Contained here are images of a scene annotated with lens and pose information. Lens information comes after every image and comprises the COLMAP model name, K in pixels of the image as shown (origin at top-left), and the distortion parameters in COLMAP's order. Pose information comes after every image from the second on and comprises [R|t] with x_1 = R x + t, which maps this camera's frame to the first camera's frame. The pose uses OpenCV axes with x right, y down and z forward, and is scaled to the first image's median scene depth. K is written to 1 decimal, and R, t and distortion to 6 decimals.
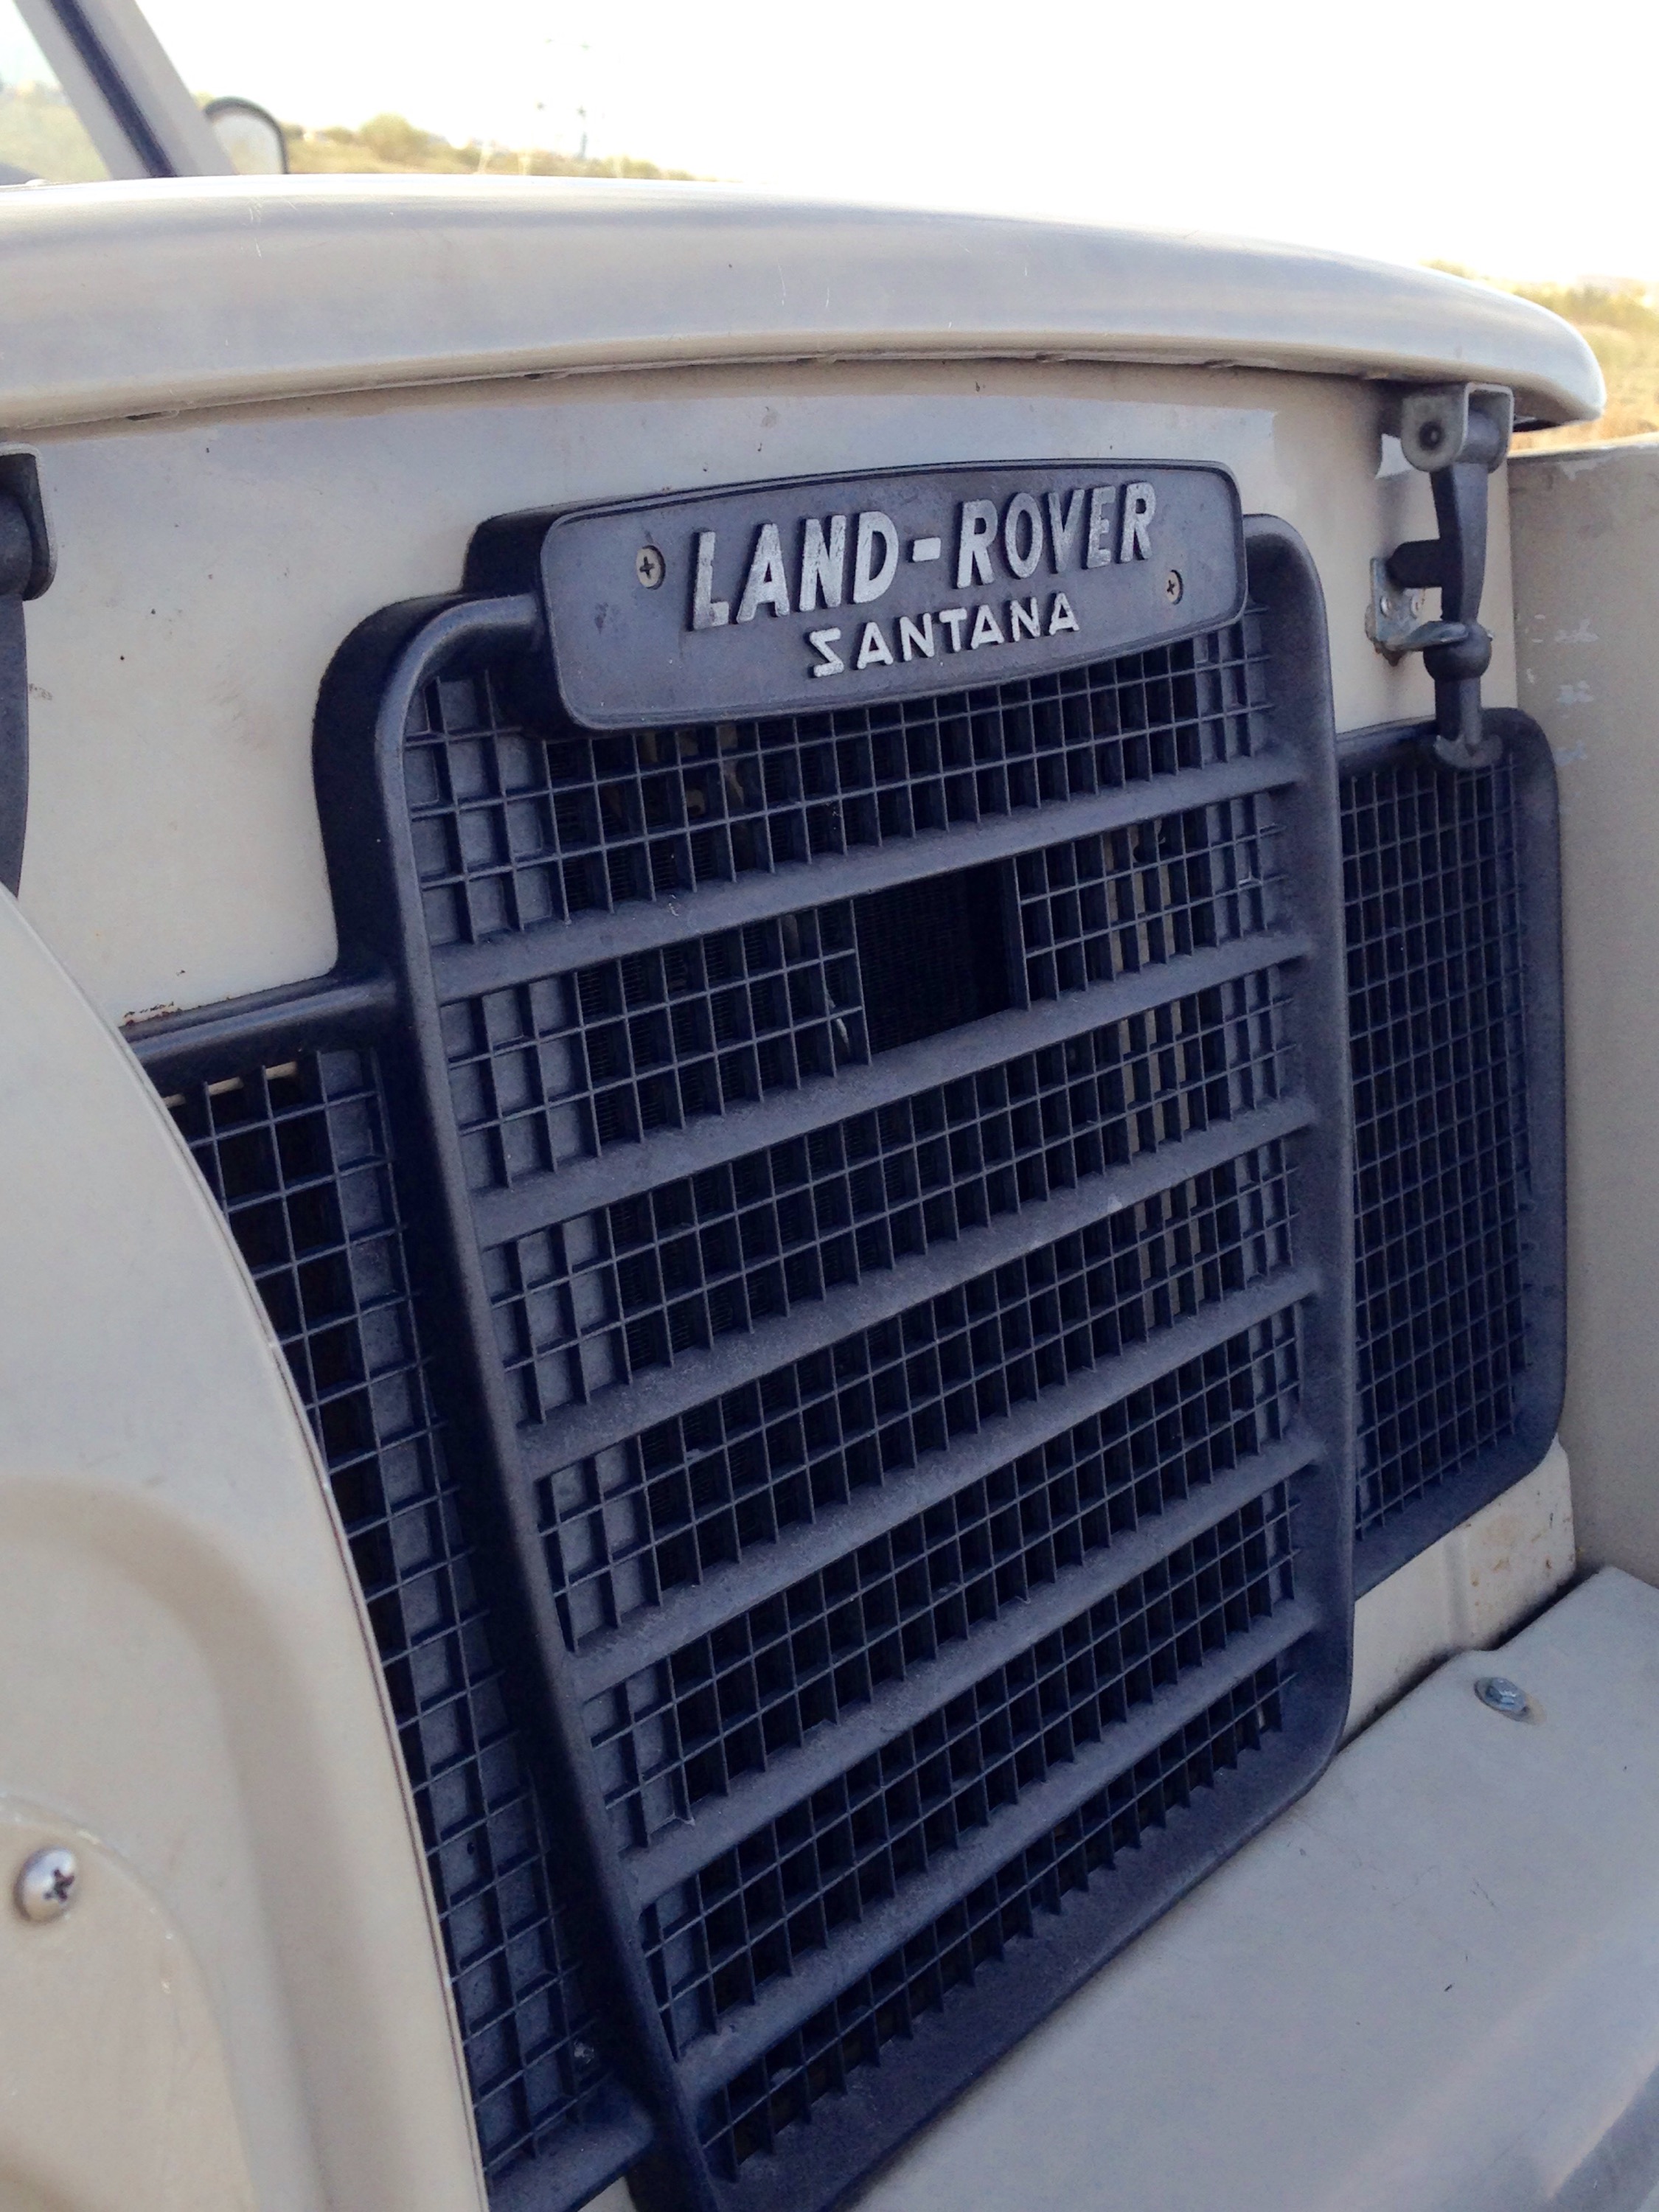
lens RADIAL K [[2869.4, 0, 829.5], [0, 2869.4, 1106.0], [0, 0, 1]] dist [0.015514, 0.029093]
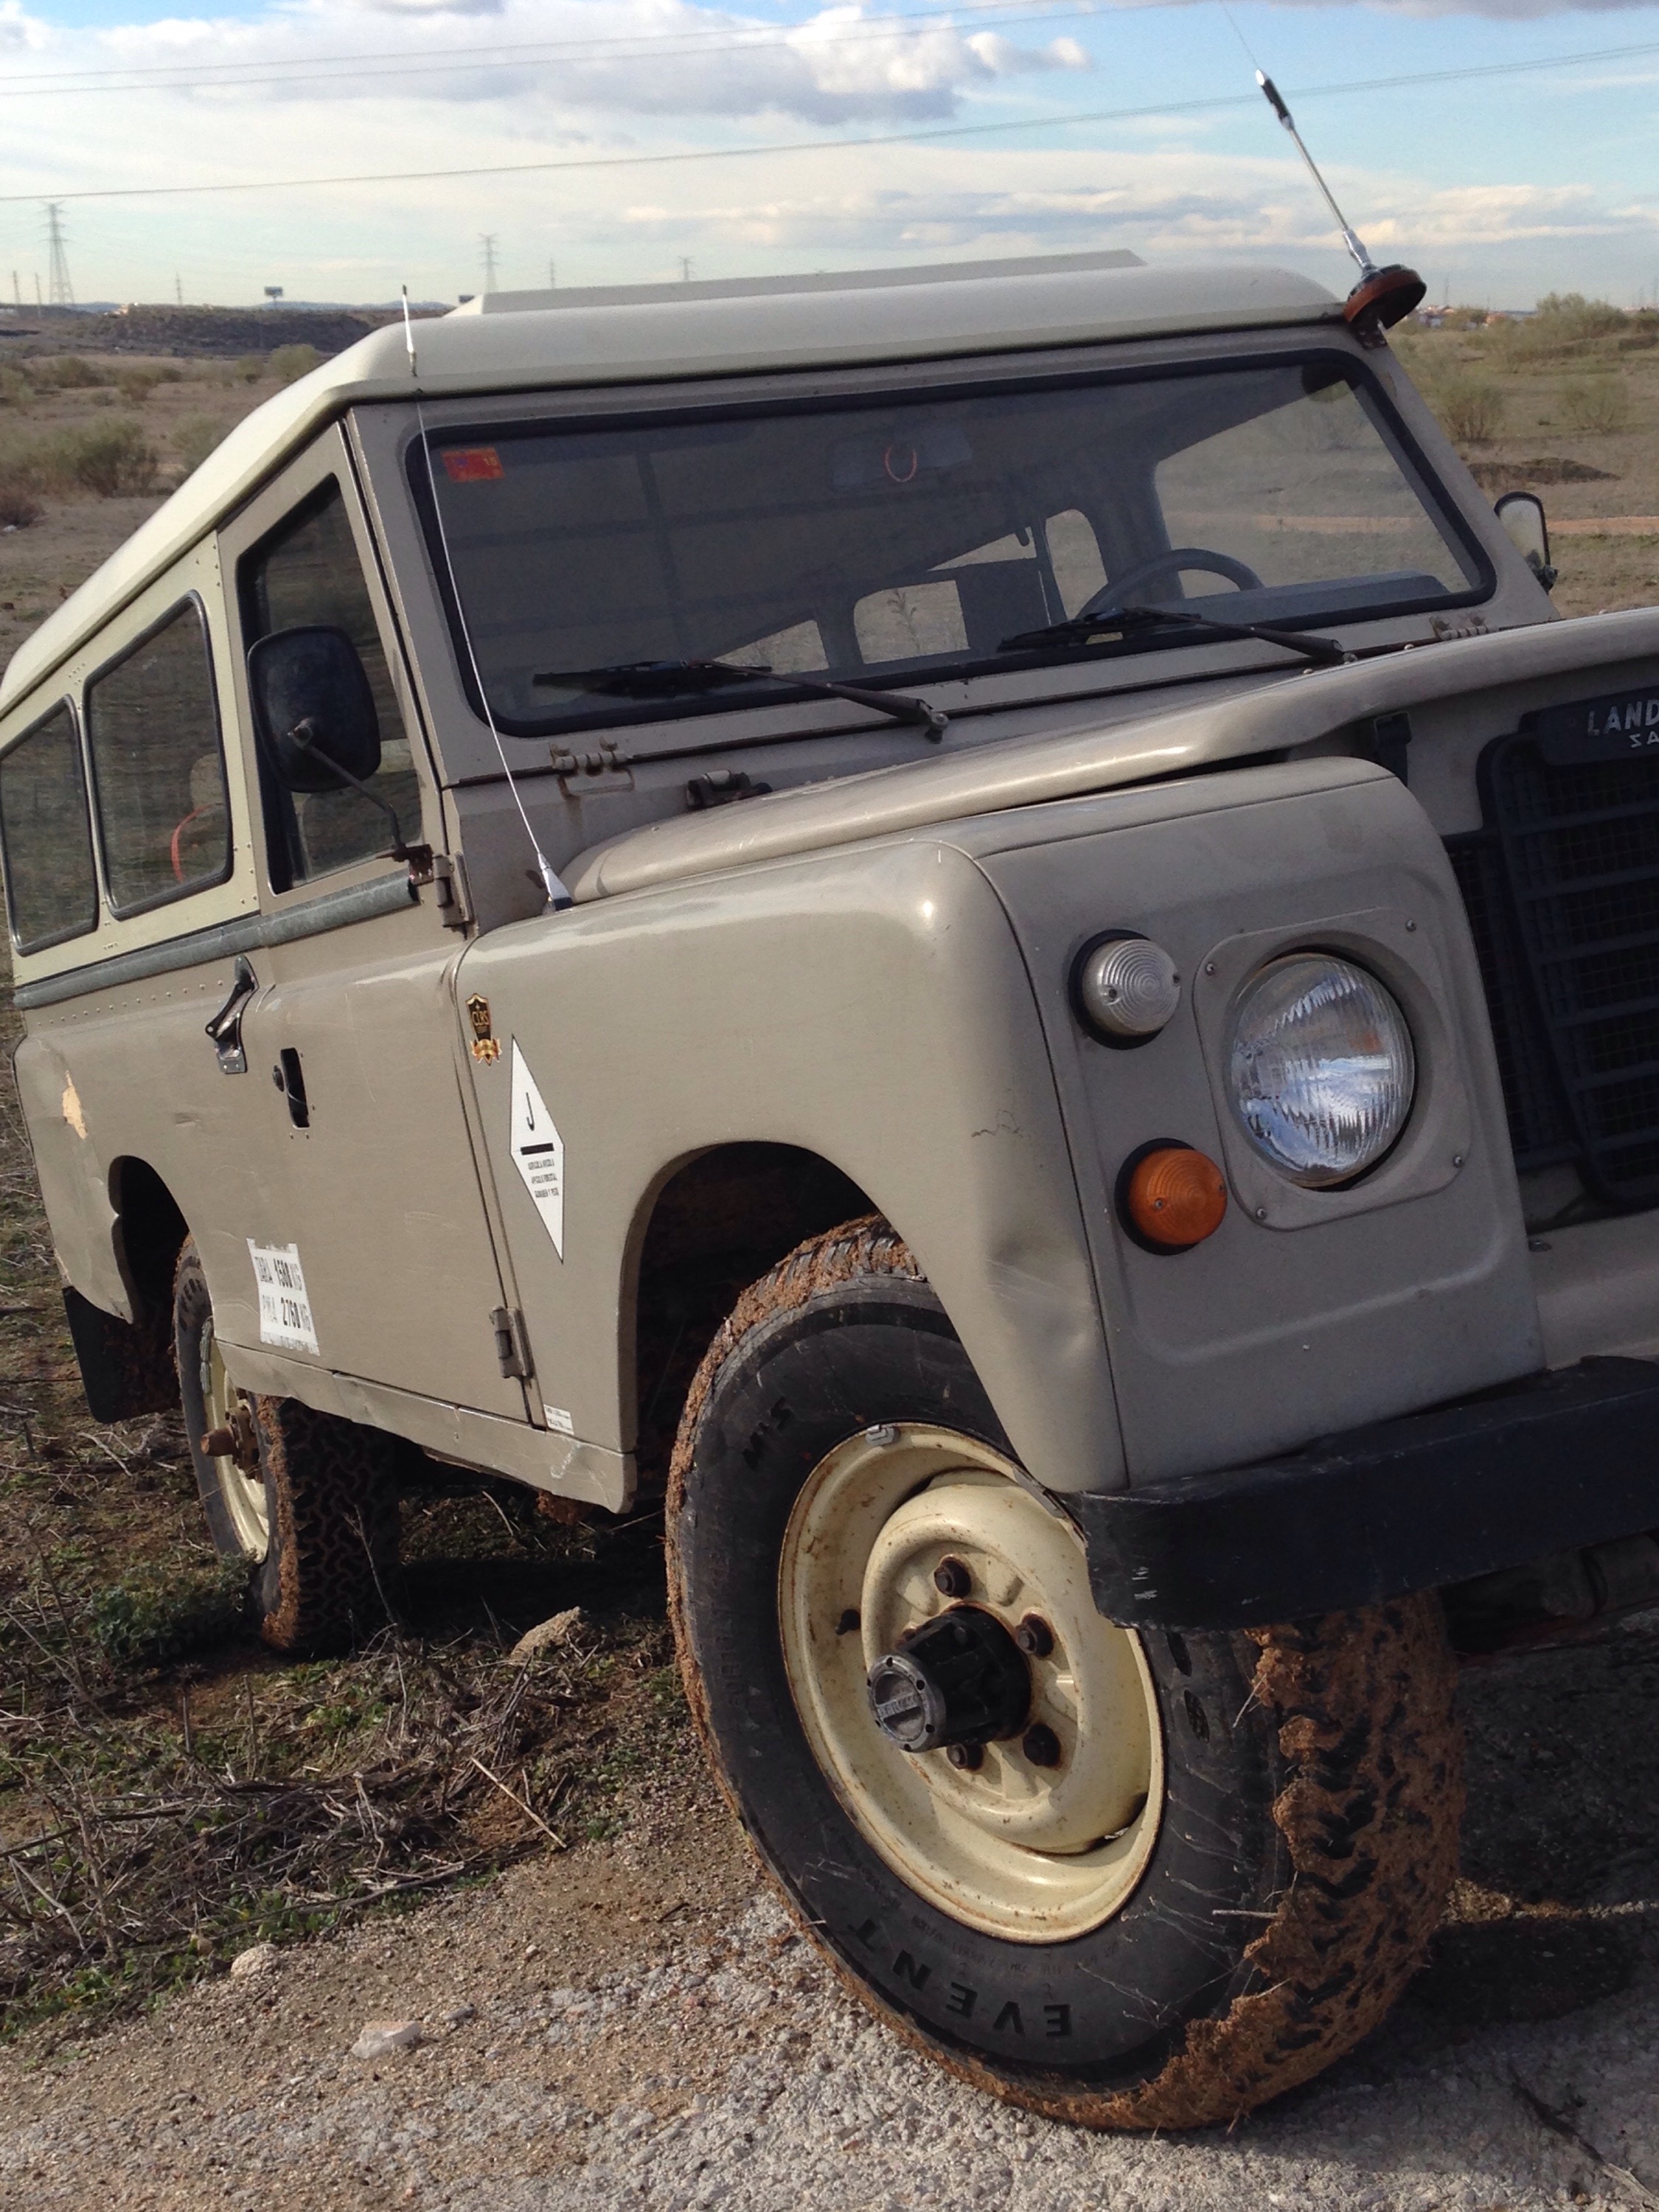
lens RADIAL K [[2869.4, 0, 829.5], [0, 2869.4, 1106.0], [0, 0, 1]] dist [0.015514, 0.029093]
pose [[0.894092, -0.019890, -0.447441, 0.686863], [-0.005180, 0.998487, -0.054738, 0.485489], [0.447852, 0.051259, 0.892637, -2.553505]]
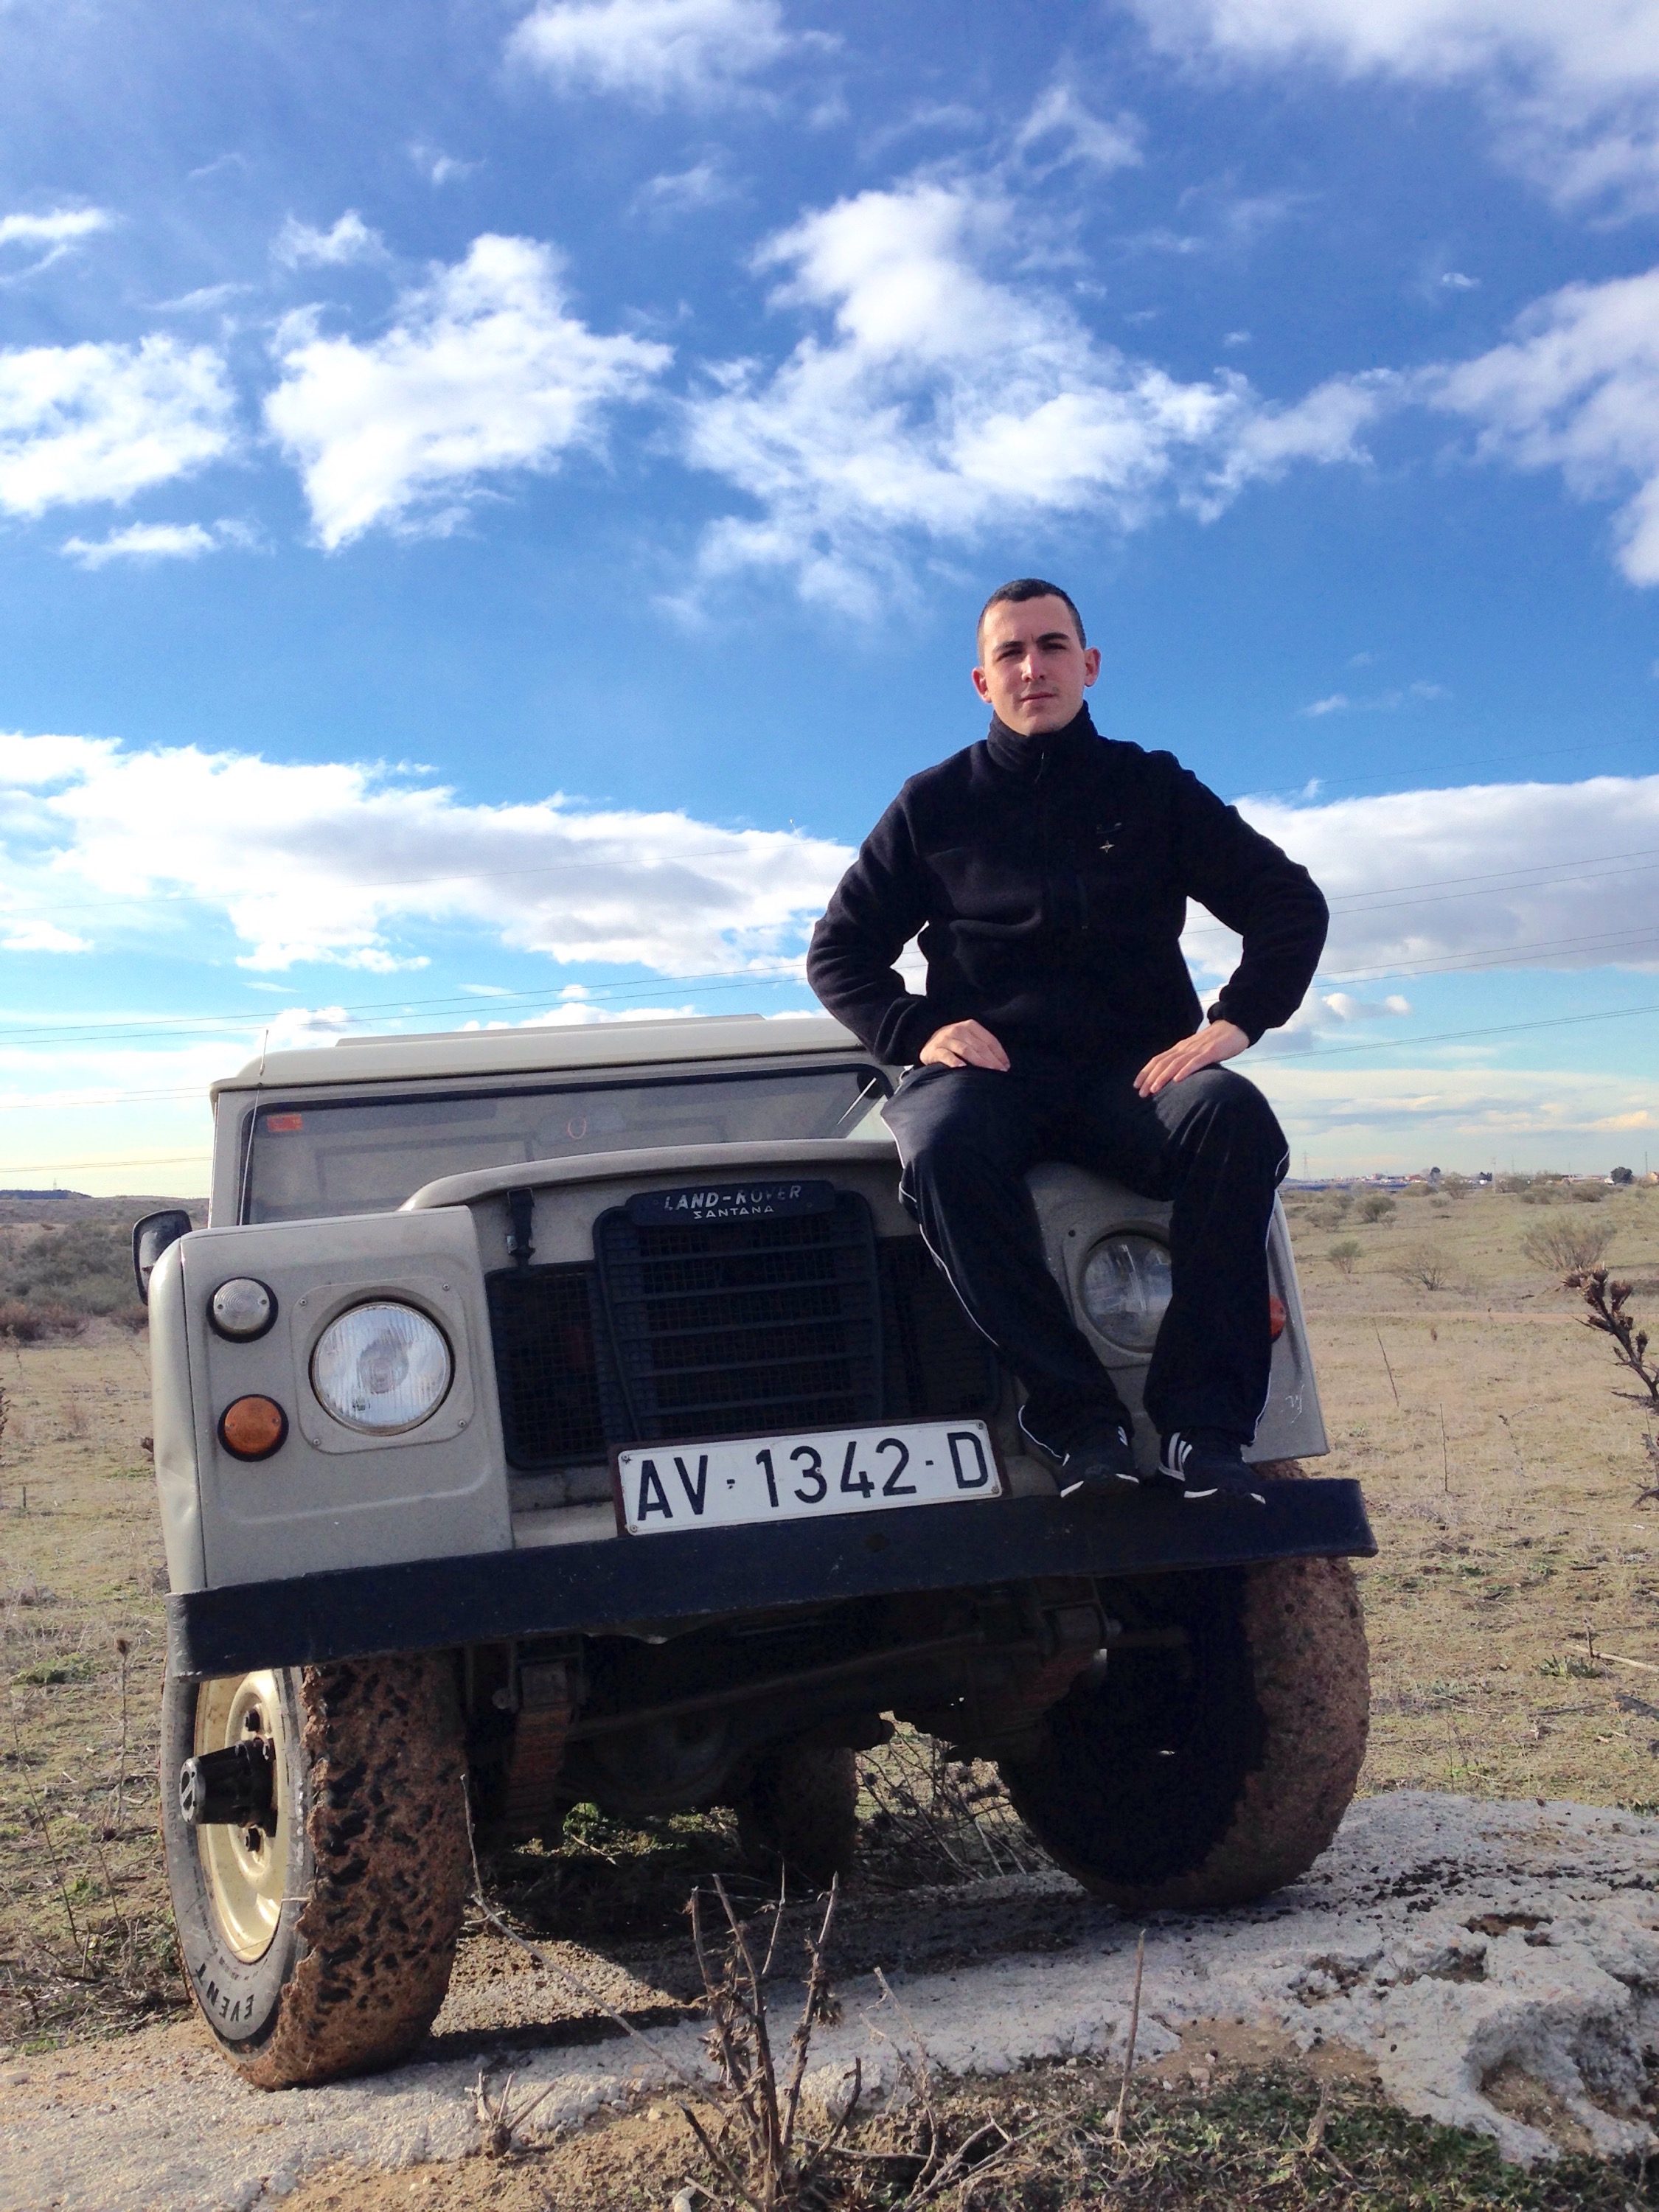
lens RADIAL K [[2070.5, 0, 829.5], [0, 2070.5, 1106.0], [0, 0, 1]] dist [0.202782, -0.315755]
pose [[0.773543, -0.178147, -0.608190, 2.936710], [-0.063641, 0.932991, -0.354228, 1.164483], [0.630540, 0.312717, 0.710371, -1.998580]]
